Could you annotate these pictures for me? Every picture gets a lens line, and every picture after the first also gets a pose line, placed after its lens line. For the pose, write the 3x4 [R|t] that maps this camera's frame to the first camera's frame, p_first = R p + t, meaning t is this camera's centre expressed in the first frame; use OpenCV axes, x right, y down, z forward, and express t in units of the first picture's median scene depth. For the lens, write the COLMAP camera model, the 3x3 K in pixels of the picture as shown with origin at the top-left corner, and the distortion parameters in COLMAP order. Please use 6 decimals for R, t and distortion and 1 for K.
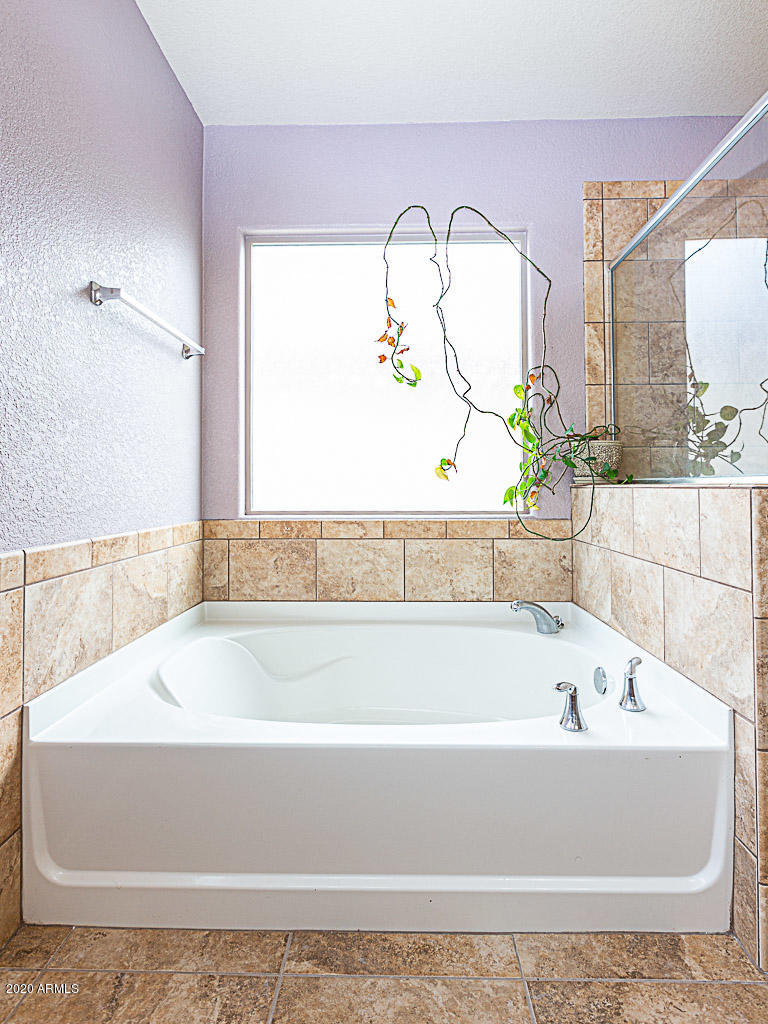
lens RADIAL K [[536.5, 0, 384.9], [0, 536.5, 474.3], [0, 0, 1]] dist [0.001037, -0.000214]
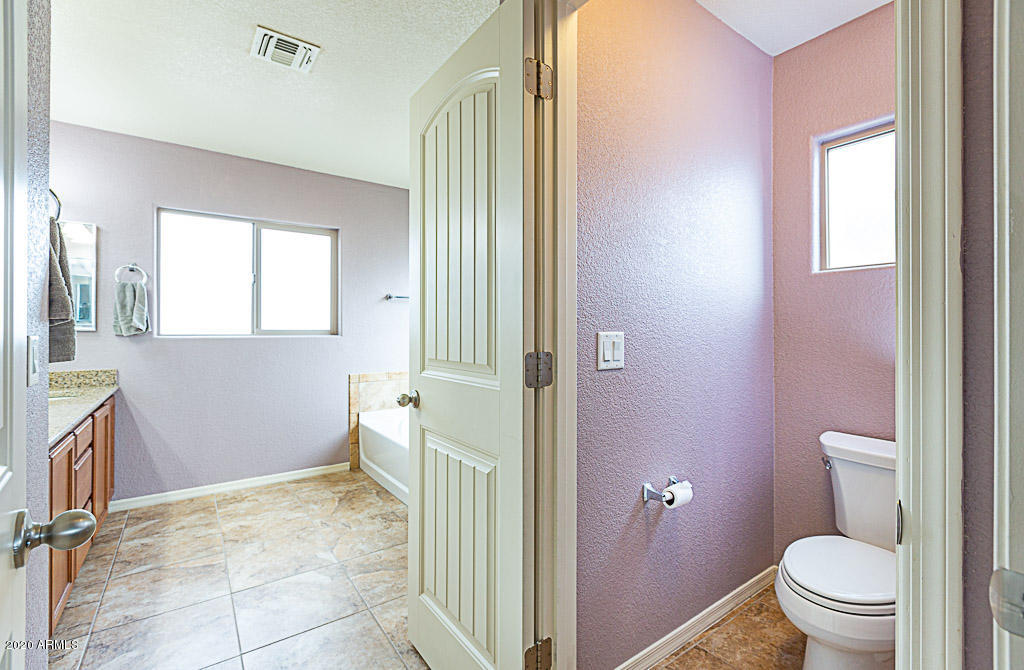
lens RADIAL K [[448.6, 0, 510.9], [0, 448.6, 324.5], [0, 0, 1]] dist [-0.000070, 0.000379]
pose [[0.605290, -0.005653, -0.795985, 2.050233], [0.020639, 0.999750, 0.008595, -0.173553], [0.795737, -0.021631, 0.605256, -0.072881]]
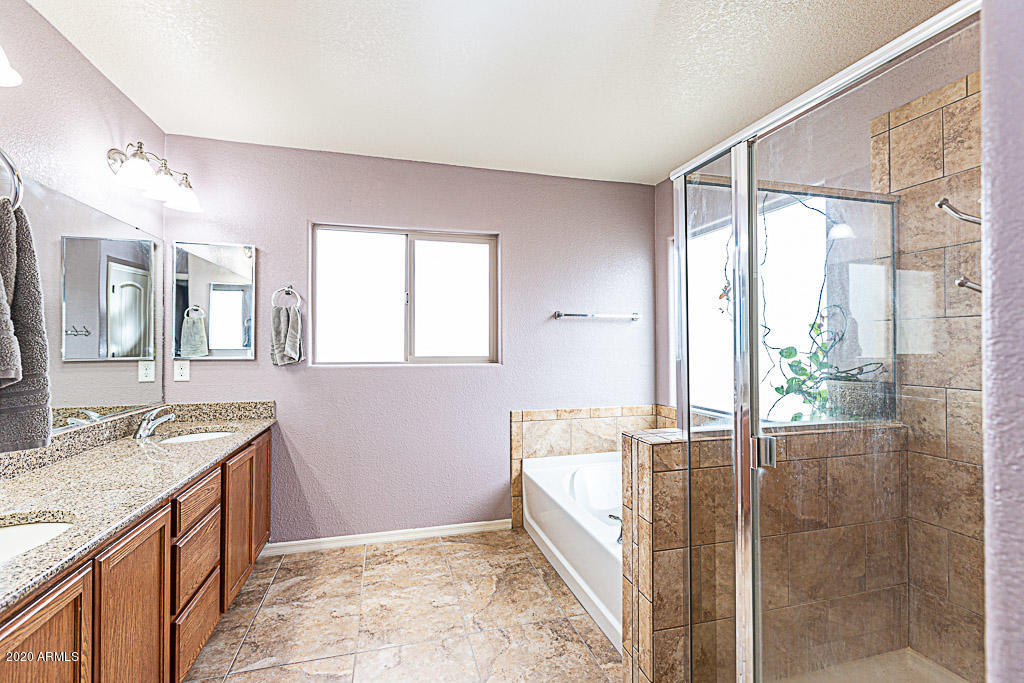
lens RADIAL K [[451.2, 0, 512.0], [0, 451.2, 341.5], [0, 0, 1]] dist [-0.000751, 0.000258]
pose [[0.290909, -0.002967, -0.956746, 1.470282], [0.026233, 0.999644, 0.004876, -0.221169], [0.956391, -0.026517, 0.290883, 0.137940]]
